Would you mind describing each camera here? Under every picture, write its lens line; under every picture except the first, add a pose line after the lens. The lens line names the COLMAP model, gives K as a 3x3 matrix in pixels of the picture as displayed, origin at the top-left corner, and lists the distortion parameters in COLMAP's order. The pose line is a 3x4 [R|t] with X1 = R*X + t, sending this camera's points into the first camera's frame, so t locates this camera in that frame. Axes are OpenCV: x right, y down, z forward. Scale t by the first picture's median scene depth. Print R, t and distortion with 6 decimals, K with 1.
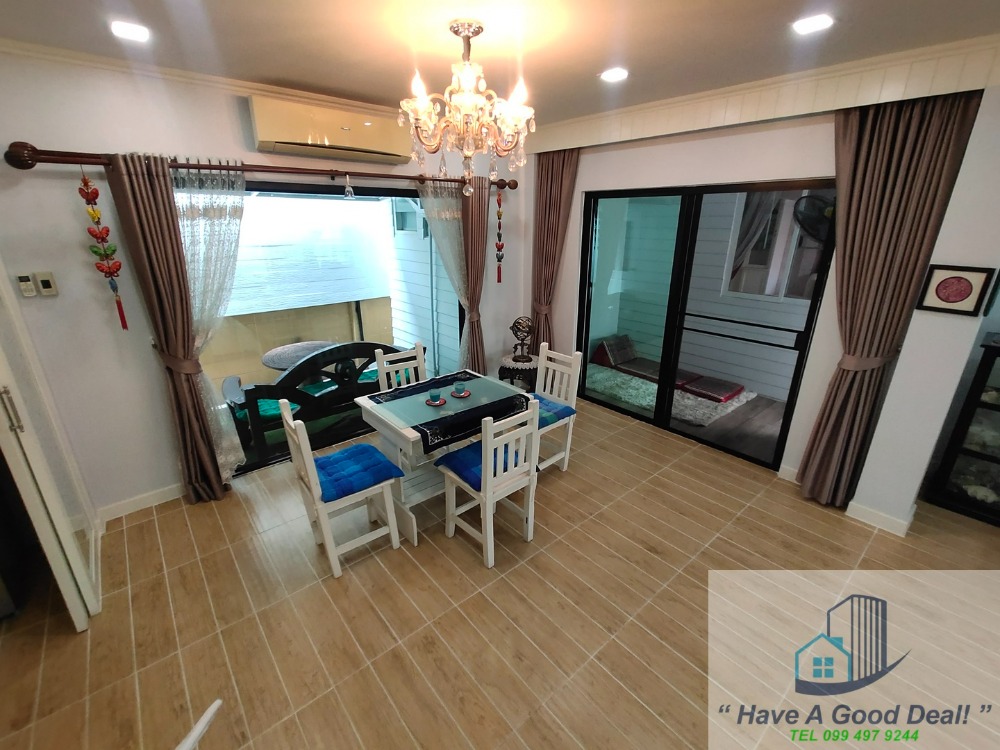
lens RADIAL K [[439.5, 0, 497.4], [0, 439.5, 373.5], [0, 0, 1]] dist [0.000610, -0.000147]
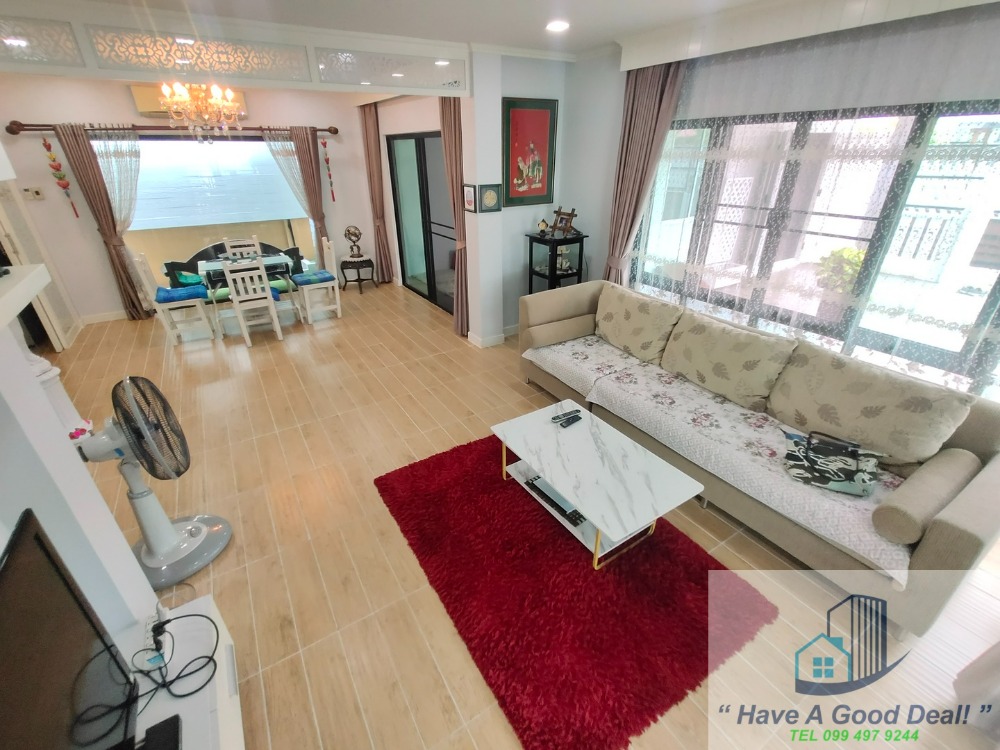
lens RADIAL K [[439.5, 0, 500.5], [0, 439.5, 373.9], [0, 0, 1]] dist [0.000610, -0.000147]
pose [[0.990258, 0.057023, -0.127033, 1.278138], [-0.039980, 0.990324, 0.132889, 0.245917], [0.133382, -0.126516, 0.982956, -0.745095]]
